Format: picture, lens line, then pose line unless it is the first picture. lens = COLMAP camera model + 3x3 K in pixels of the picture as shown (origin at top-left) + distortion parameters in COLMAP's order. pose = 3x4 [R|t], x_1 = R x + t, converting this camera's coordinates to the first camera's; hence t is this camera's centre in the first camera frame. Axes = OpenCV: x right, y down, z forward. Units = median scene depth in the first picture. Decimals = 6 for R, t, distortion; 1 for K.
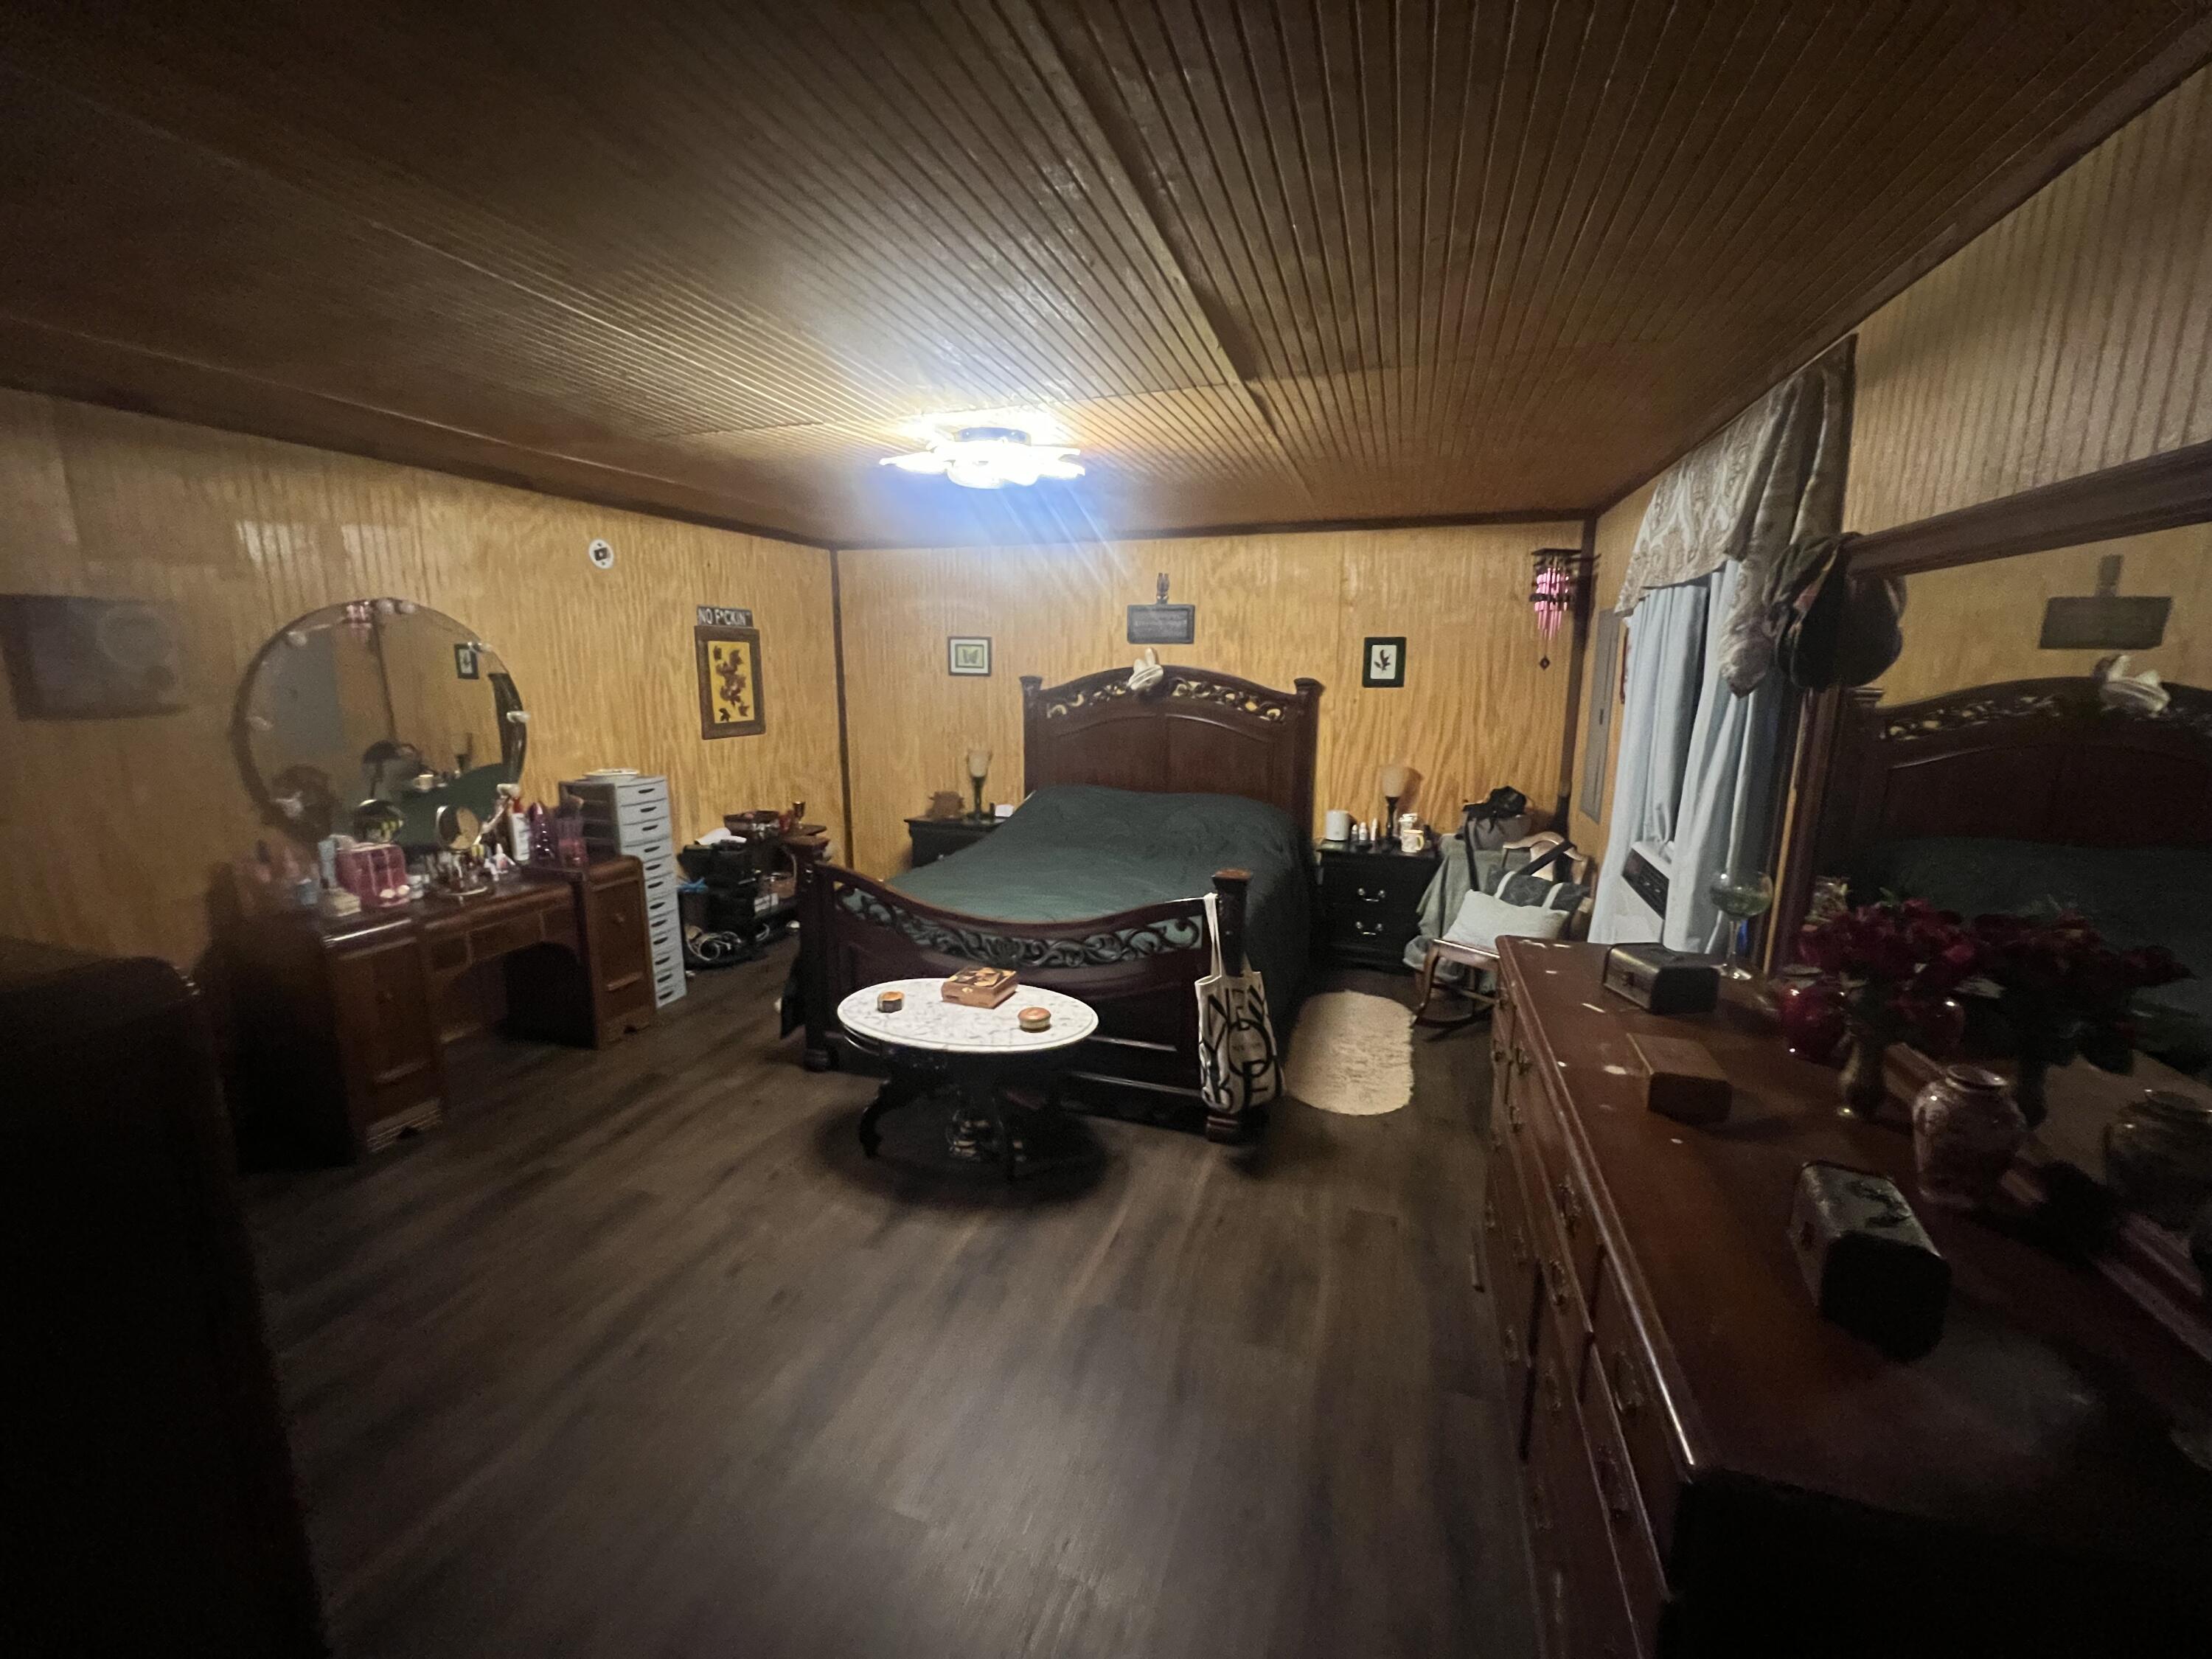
lens RADIAL K [[891.9, 0, 1105.8], [0, 891.9, 834.4], [0, 0, 1]] dist [-0.002783, 0.000747]
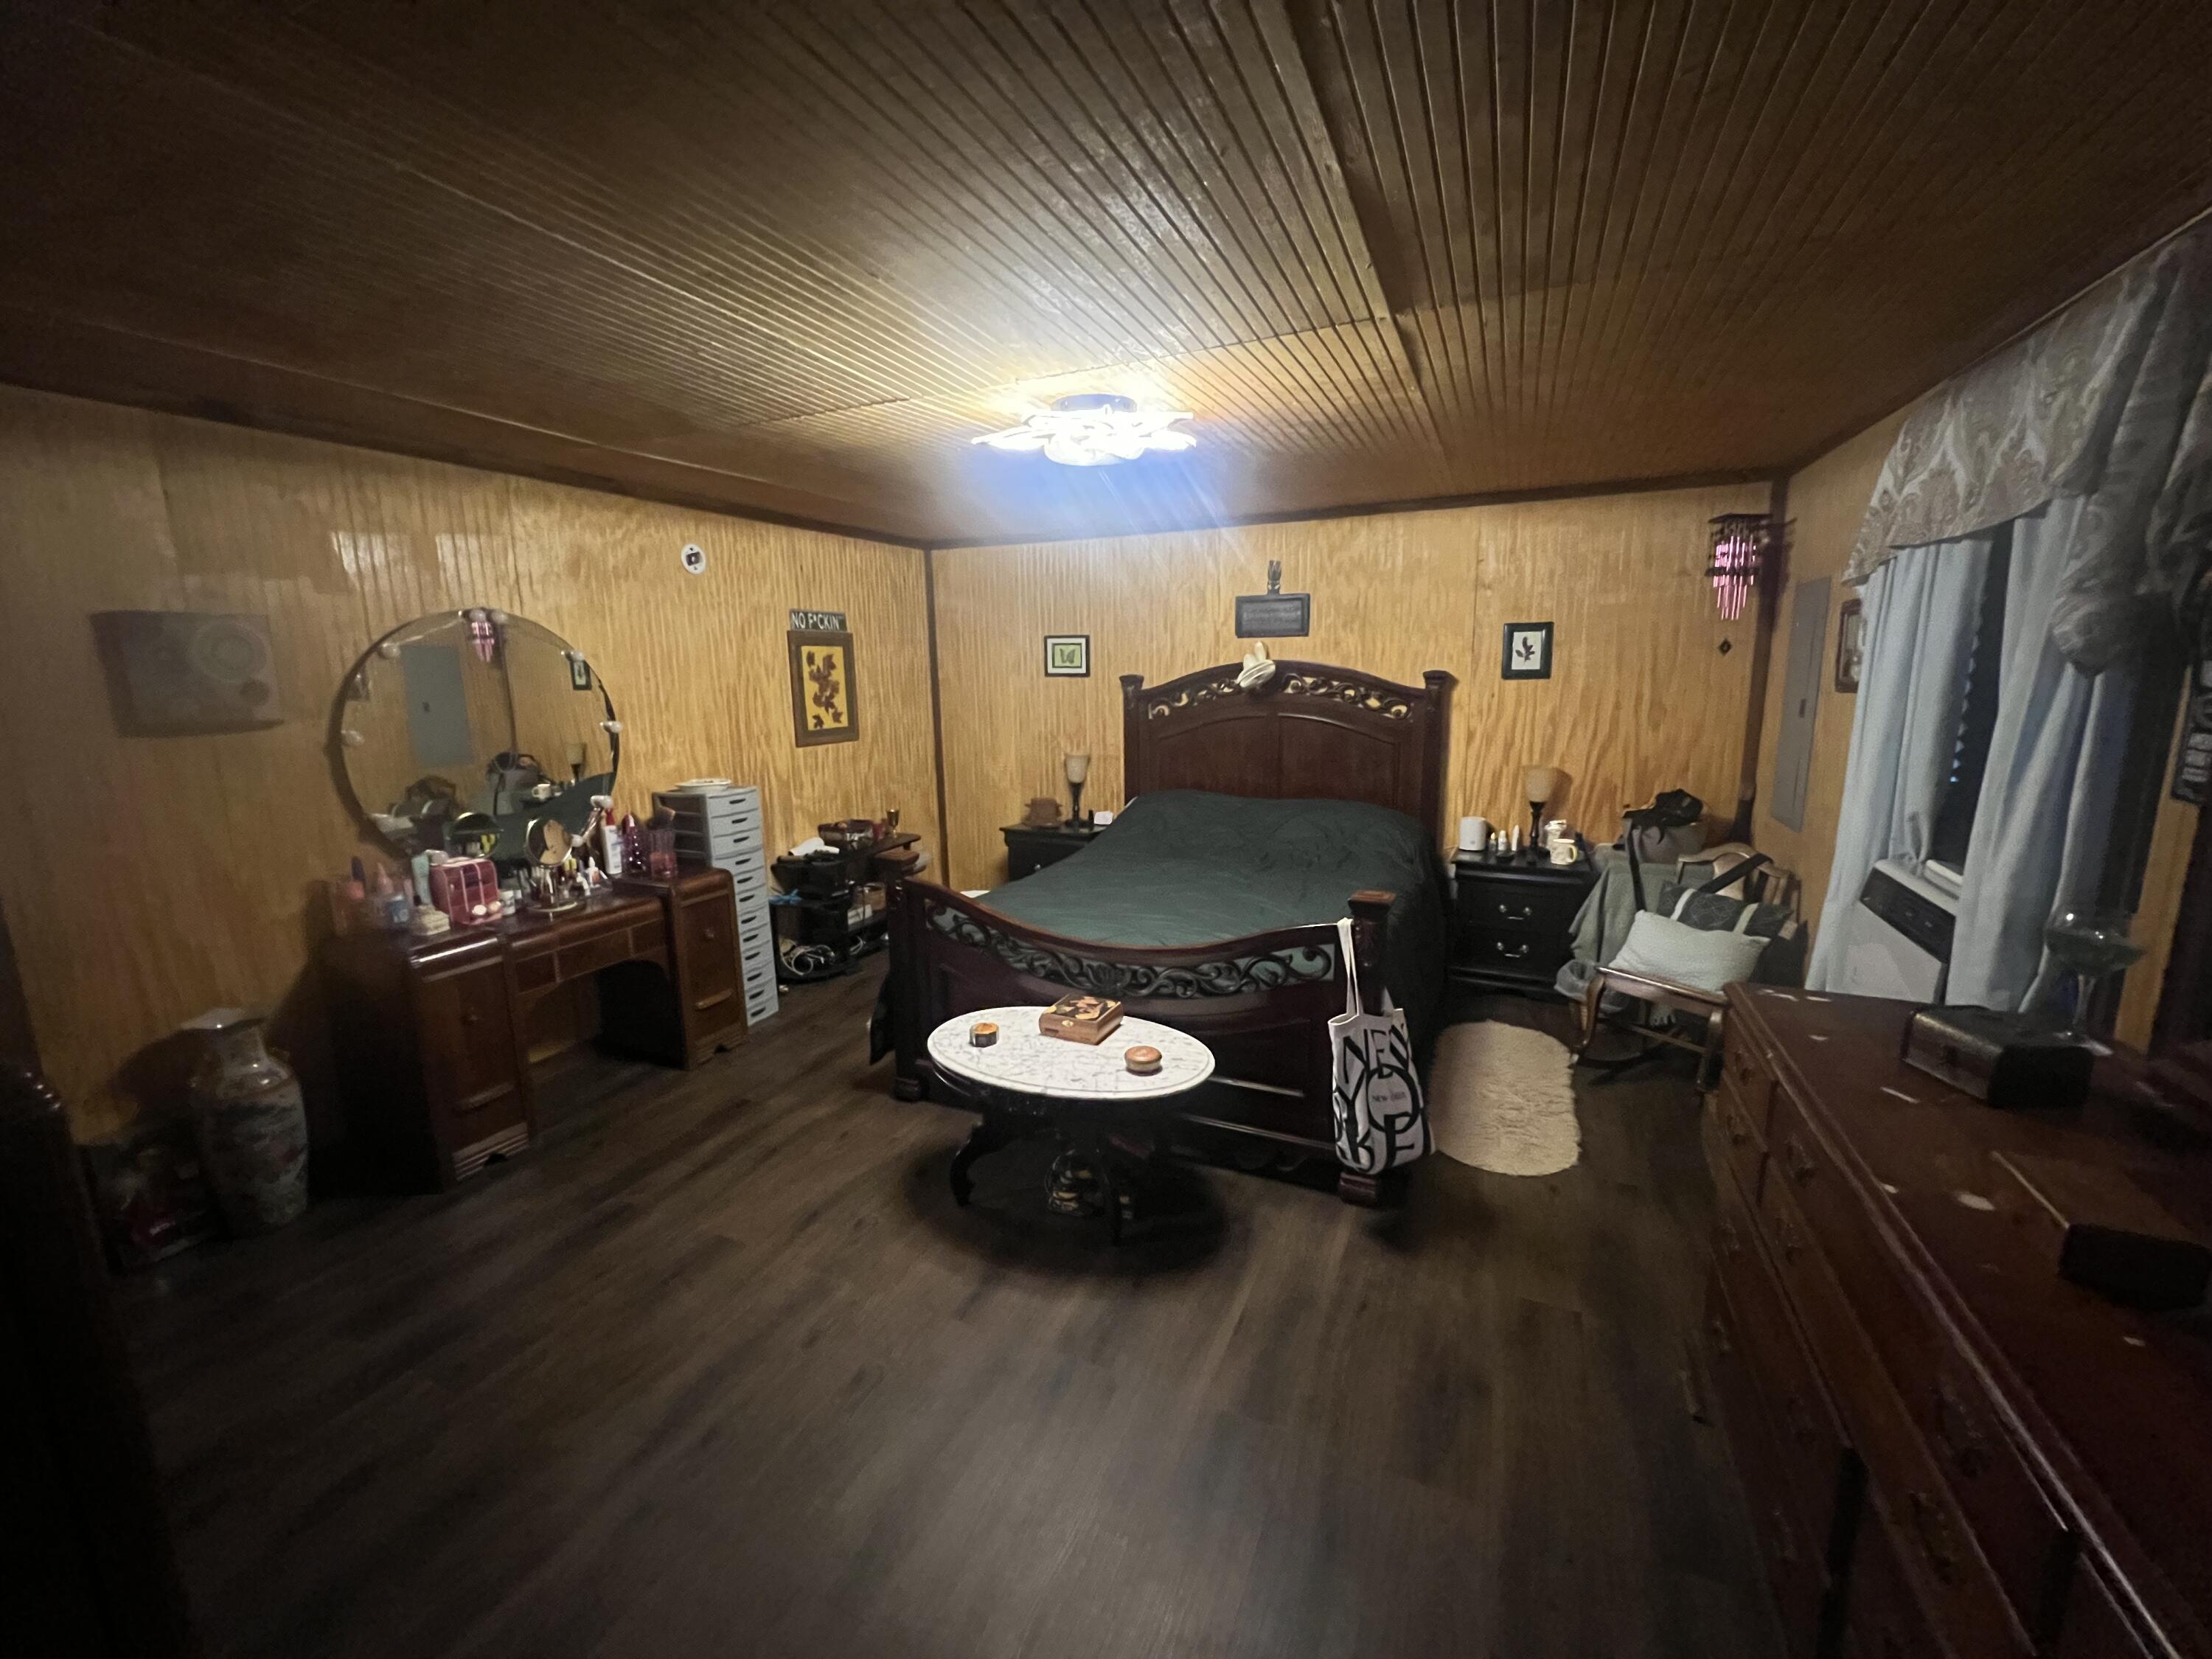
lens RADIAL K [[891.9, 0, 1108.9], [0, 891.9, 833.2], [0, 0, 1]] dist [-0.002783, 0.000747]
pose [[0.994725, -0.002955, -0.102531, -0.020924], [0.002677, 0.999992, -0.002849, -0.014351], [0.102539, 0.002559, 0.994726, 0.108950]]
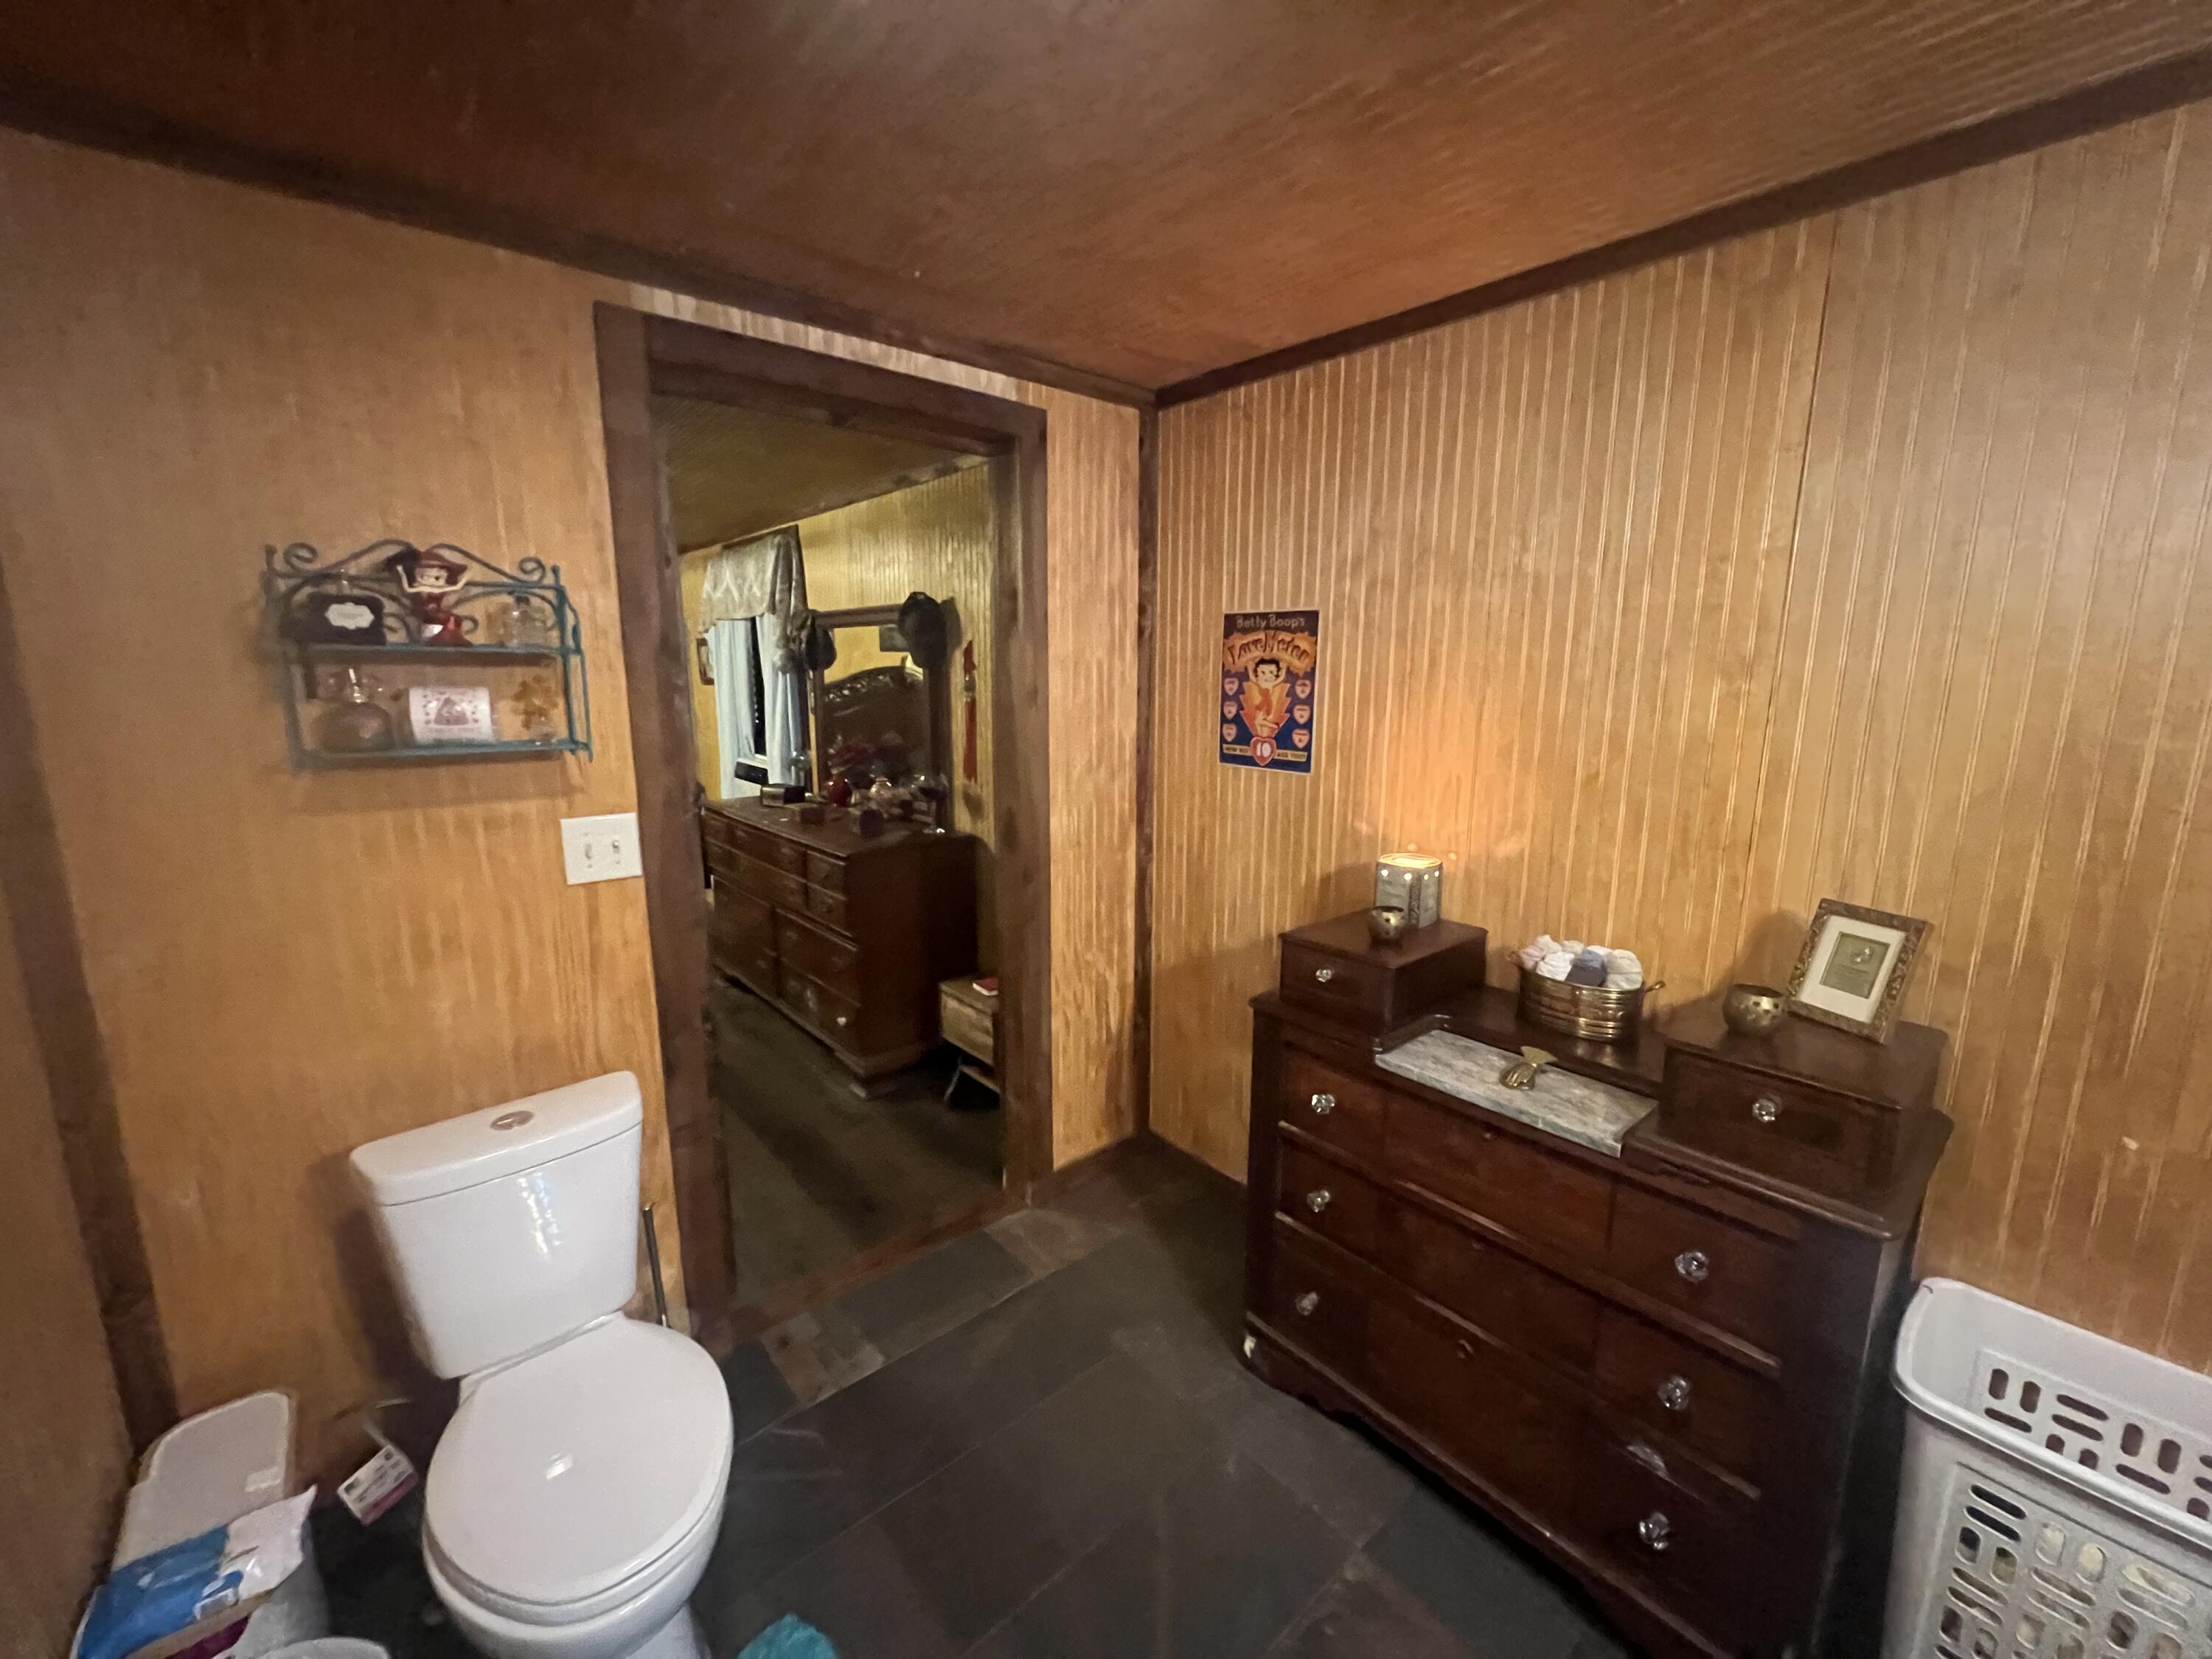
lens RADIAL K [[891.9, 0, 1102.4], [0, 891.9, 827.5], [0, 0, 1]] dist [-0.002783, 0.000747]
pose [[0.513108, -0.159326, 0.843407, -0.544867], [0.160964, 0.983049, 0.087779, 0.101174], [-0.843096, 0.090718, 0.530056, -0.544804]]
